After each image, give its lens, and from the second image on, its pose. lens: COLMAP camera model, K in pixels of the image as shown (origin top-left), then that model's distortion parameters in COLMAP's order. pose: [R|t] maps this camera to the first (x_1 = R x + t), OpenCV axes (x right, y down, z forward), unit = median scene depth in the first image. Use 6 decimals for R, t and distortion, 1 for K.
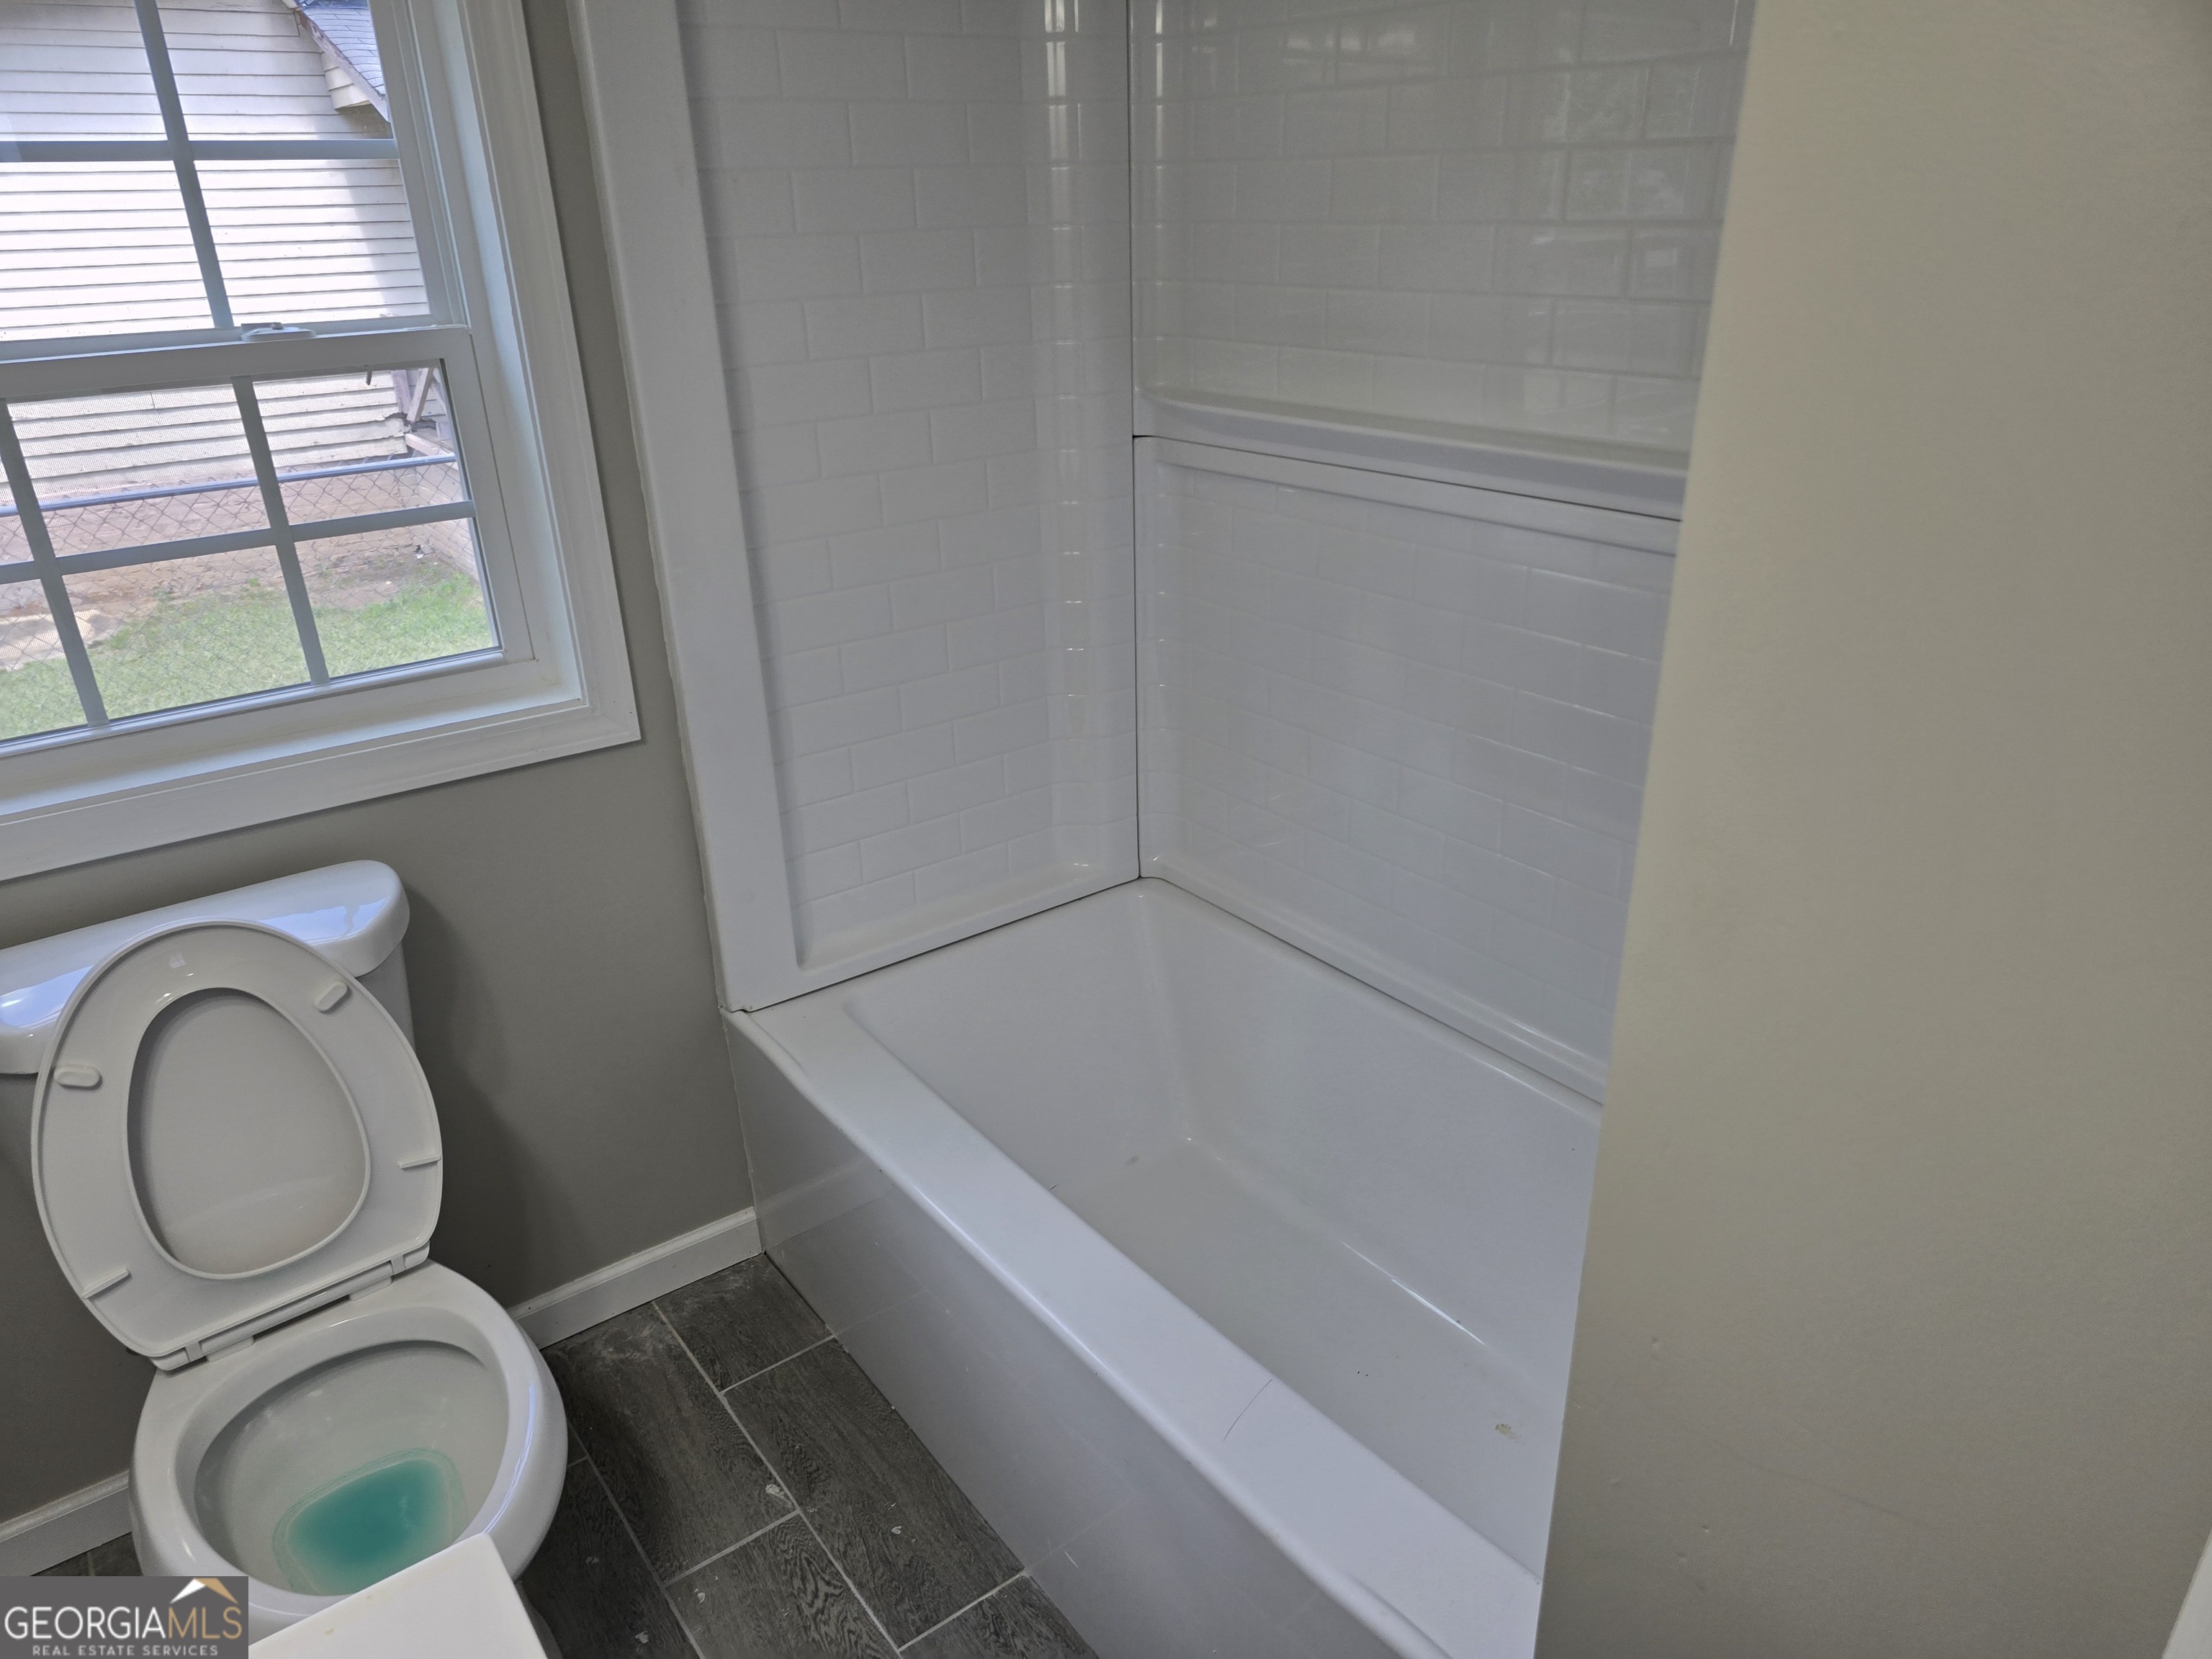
lens RADIAL K [[1489.0, 0, 1097.6], [0, 1489.0, 829.8], [0, 0, 1]] dist [0.050860, -0.046557]
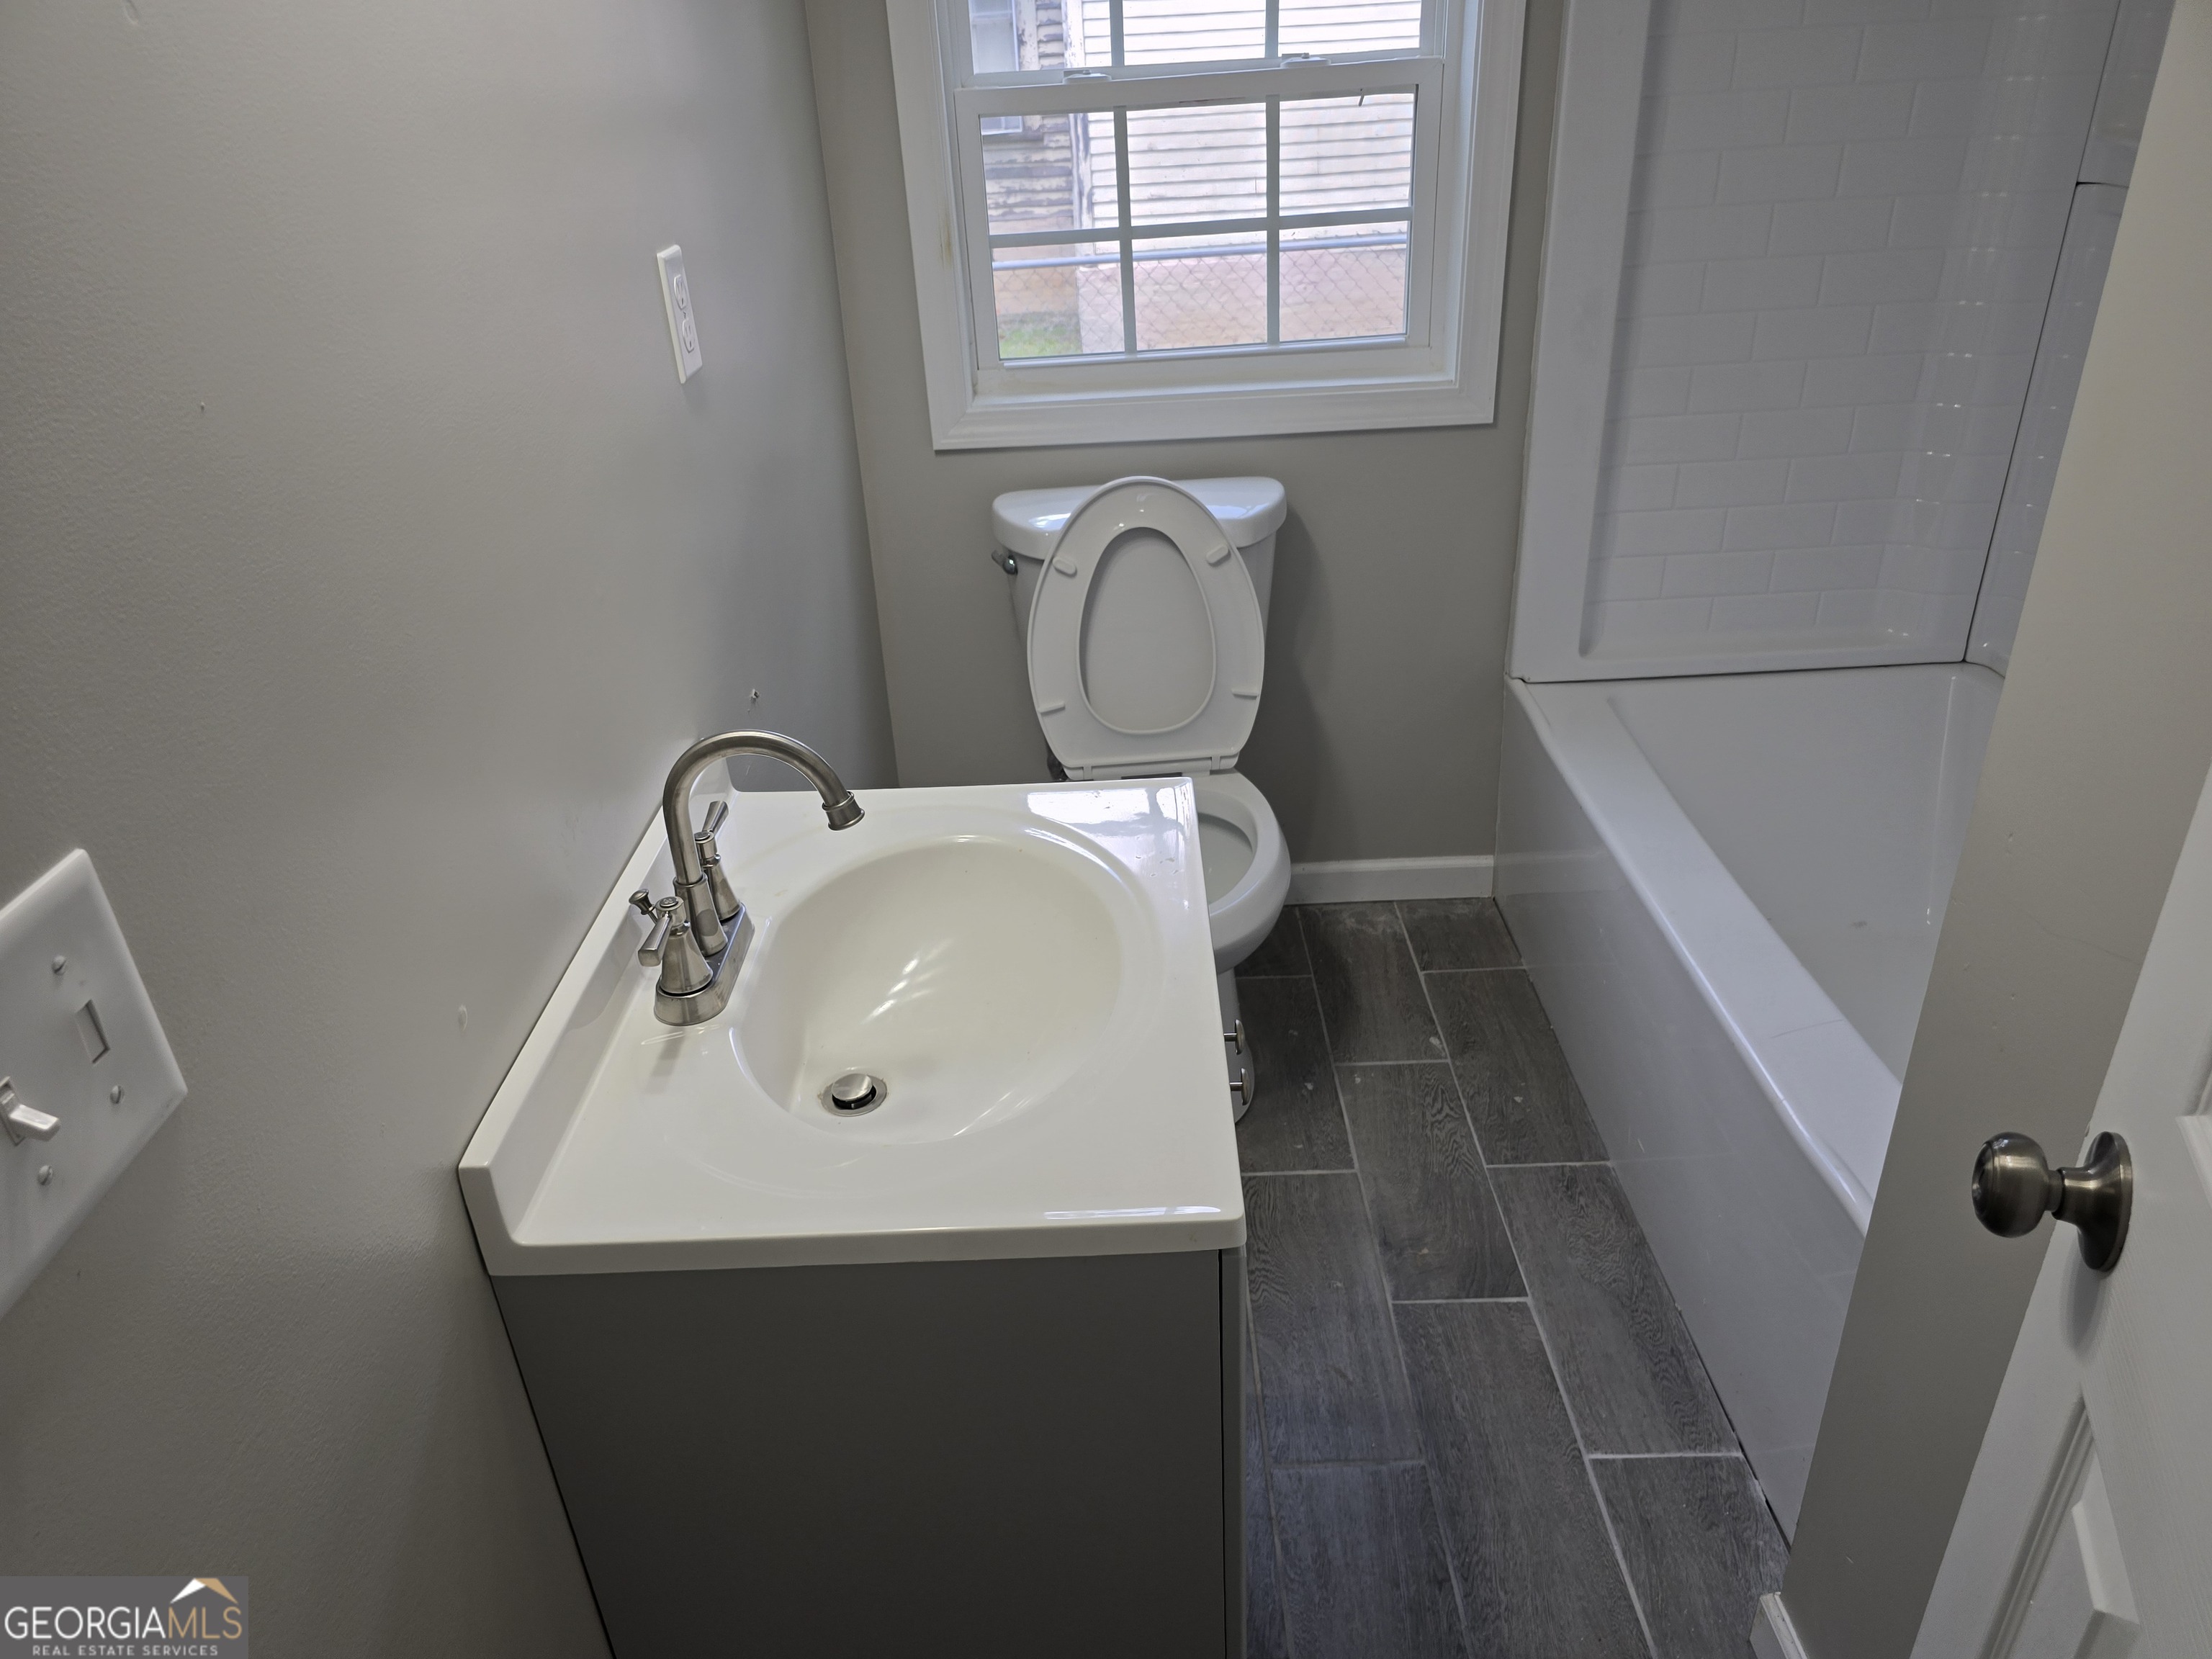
lens RADIAL K [[1489.0, 0, 1093.5], [0, 1489.0, 837.7], [0, 0, 1]] dist [0.050860, -0.046557]
pose [[0.792686, 0.265311, -0.548870, 0.193934], [-0.215326, 0.964151, 0.155070, 0.147272], [0.570336, -0.004736, 0.821398, -0.173819]]
